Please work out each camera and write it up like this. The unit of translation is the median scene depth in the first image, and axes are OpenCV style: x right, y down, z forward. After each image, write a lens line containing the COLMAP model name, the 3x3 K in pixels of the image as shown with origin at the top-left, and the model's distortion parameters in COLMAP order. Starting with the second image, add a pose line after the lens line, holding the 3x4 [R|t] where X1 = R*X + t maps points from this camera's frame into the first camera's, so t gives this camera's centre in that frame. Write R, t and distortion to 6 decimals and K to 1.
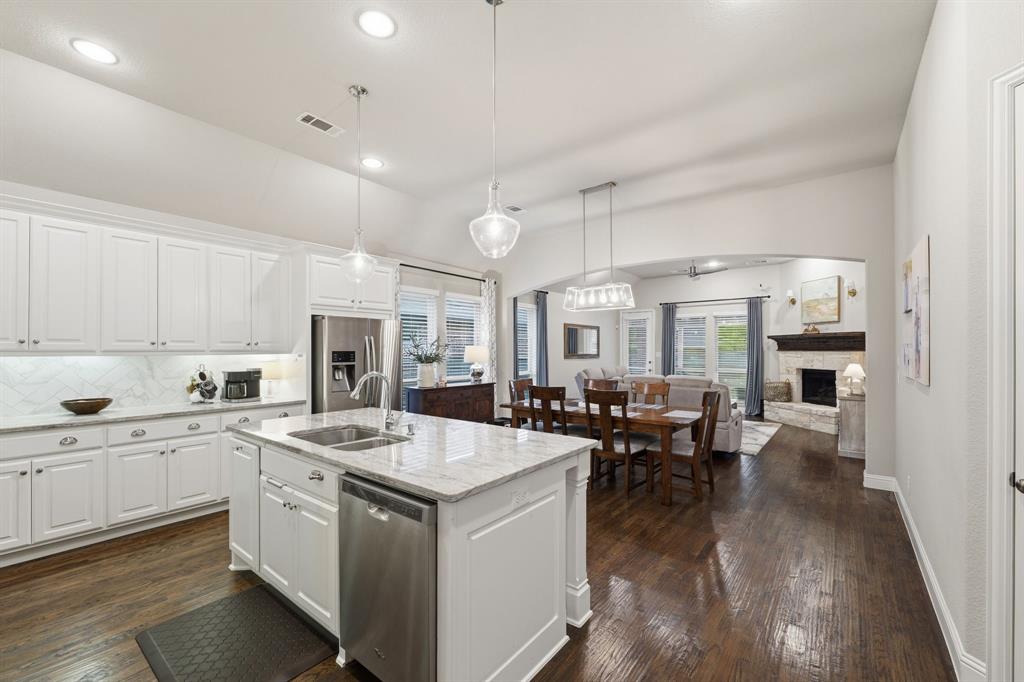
lens RADIAL K [[415.6, 0, 515.5], [0, 415.6, 348.8], [0, 0, 1]] dist [-0.002211, 0.000804]
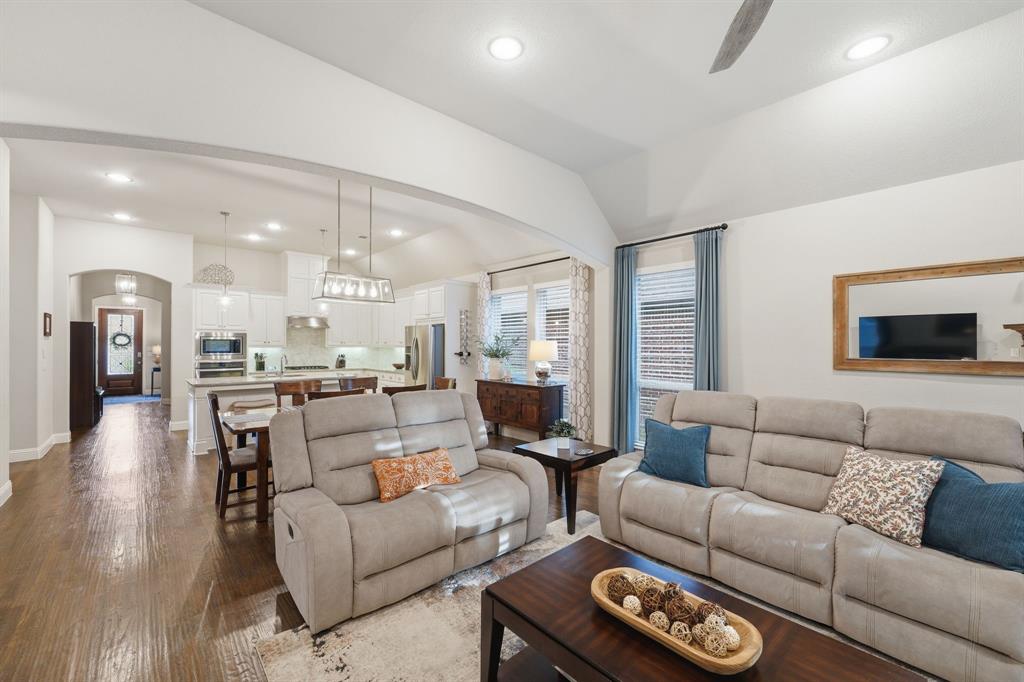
lens RADIAL K [[415.6, 0, 510.5], [0, 415.6, 342.7], [0, 0, 1]] dist [-0.002211, 0.000804]
pose [[-0.167896, -0.002063, -0.985803, 1.167396], [0.003723, 0.999989, -0.002727, -0.002394], [0.985798, -0.004128, -0.167886, 1.662287]]
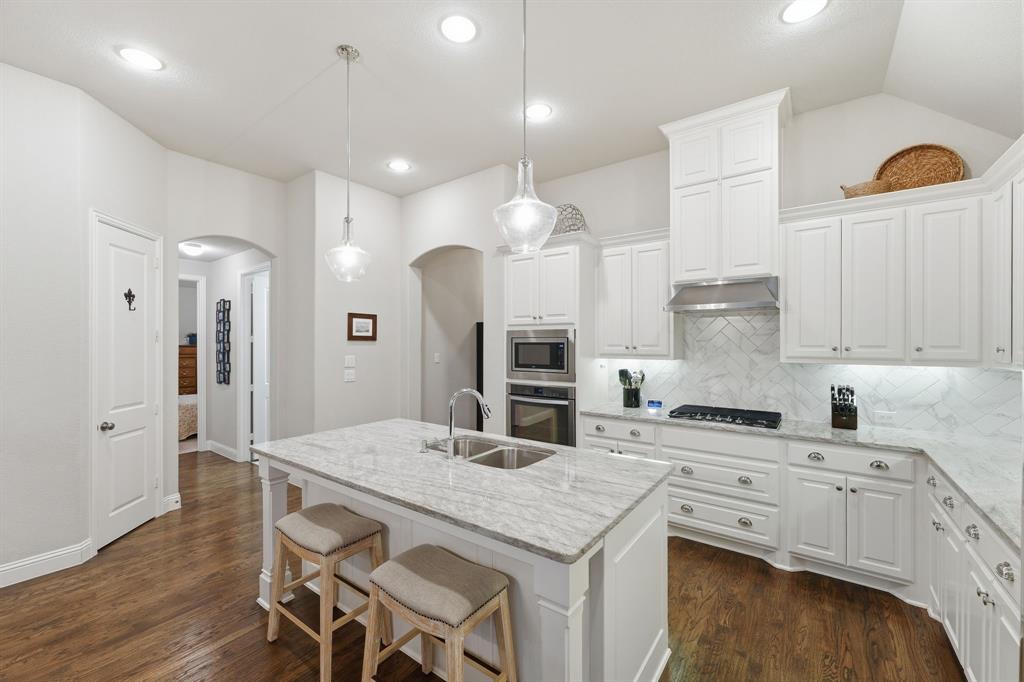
lens RADIAL K [[415.6, 0, 513.8], [0, 415.6, 338.5], [0, 0, 1]] dist [-0.002211, 0.000804]
pose [[-0.999613, 0.003511, -0.027584, -0.246052], [0.003866, 0.999910, -0.012835, -0.022674], [0.027536, -0.012937, -0.999537, 1.103018]]
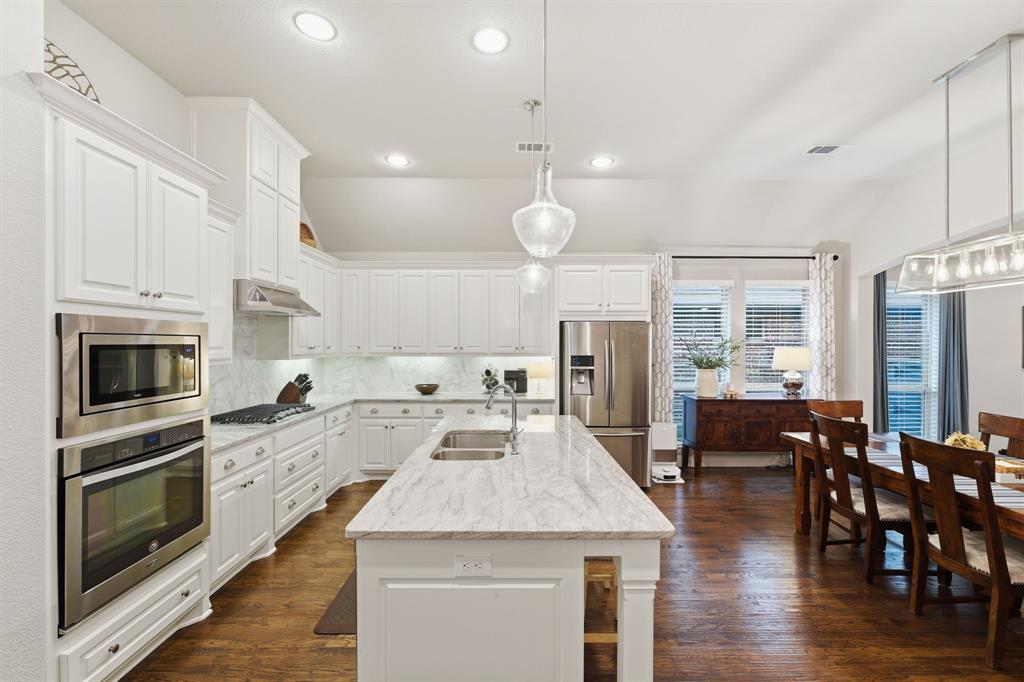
lens RADIAL K [[415.6, 0, 514.6], [0, 415.6, 344.5], [0, 0, 1]] dist [-0.002211, 0.000804]
pose [[0.622845, 0.005909, -0.782323, 0.275448], [0.000332, 0.999969, 0.007817, -0.028894], [0.782345, -0.005129, 0.622824, 0.229302]]
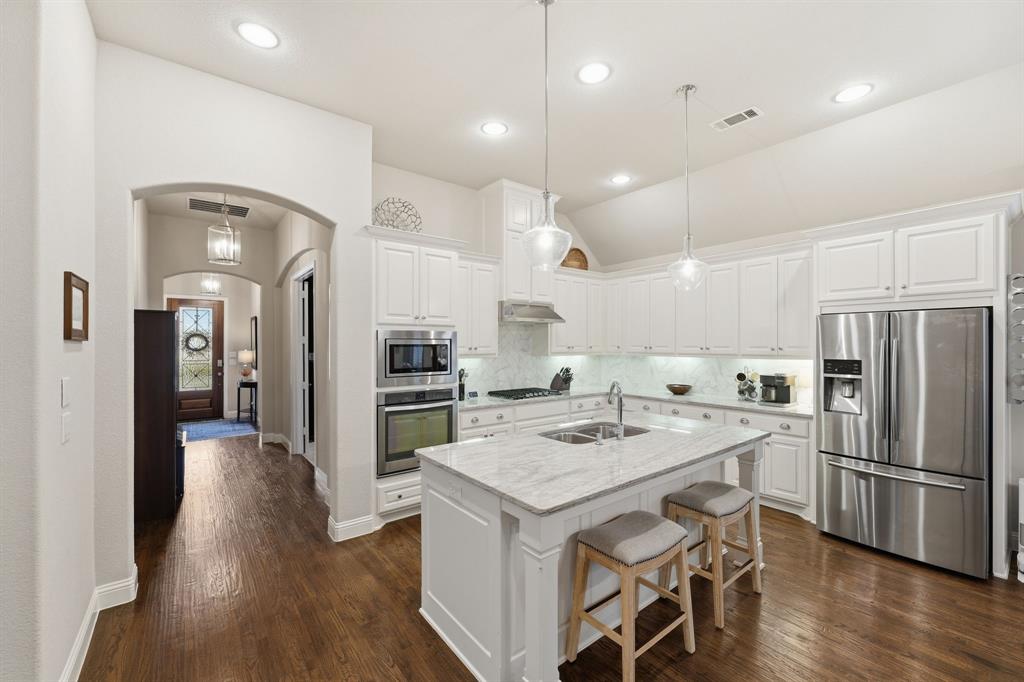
lens RADIAL K [[415.6, 0, 509.8], [0, 415.6, 343.2], [0, 0, 1]] dist [-0.002211, 0.000804]
pose [[-0.237500, 0.001277, -0.971387, 0.455574], [0.005060, 0.999987, 0.000077, -0.027031], [0.971374, -0.004897, -0.237504, 0.579766]]
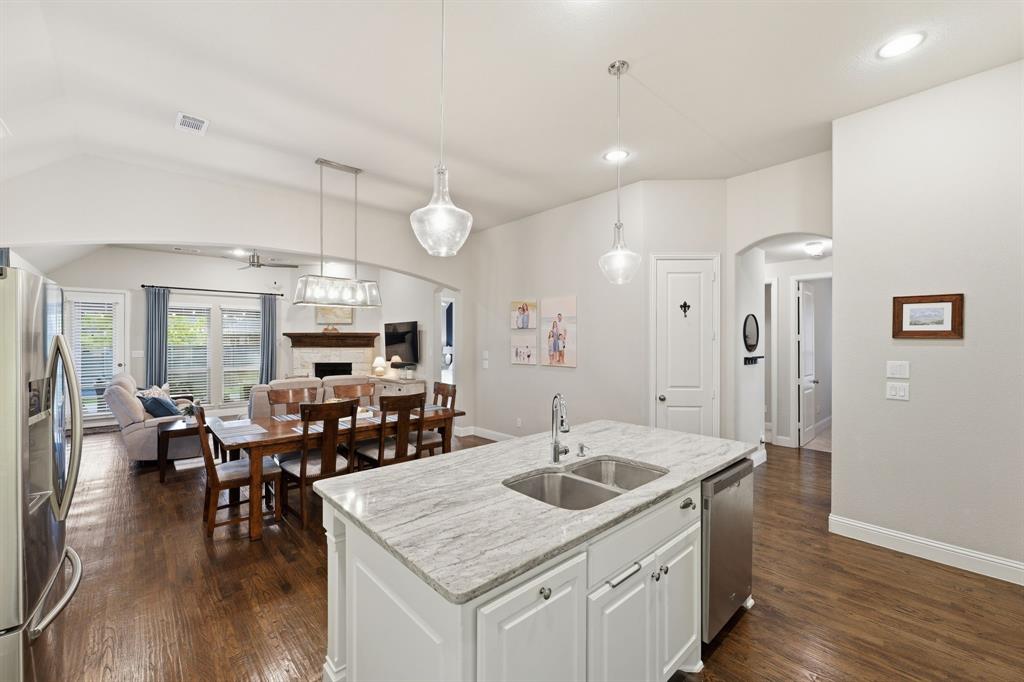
lens RADIAL K [[415.6, 0, 510.4], [0, 415.6, 335.5], [0, 0, 1]] dist [-0.002211, 0.000804]
pose [[0.165382, 0.014223, 0.986127, -0.668197], [-0.003364, 0.999898, -0.013857, -0.025348], [-0.986224, -0.001026, 0.165414, 0.566311]]
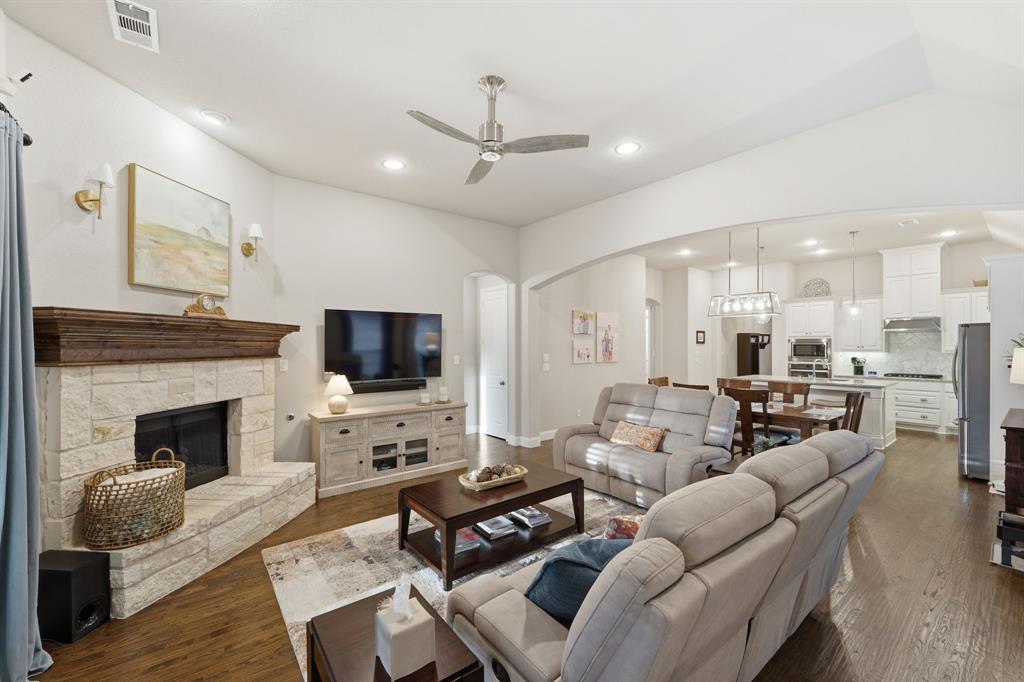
lens RADIAL K [[415.6, 0, 514.5], [0, 415.6, 340.6], [0, 0, 1]] dist [-0.002211, 0.000804]
pose [[-0.973752, 0.004085, 0.227574, 0.598624], [0.000764, 0.999892, -0.014682, -0.016441], [-0.227609, -0.014123, -0.973650, 2.464088]]
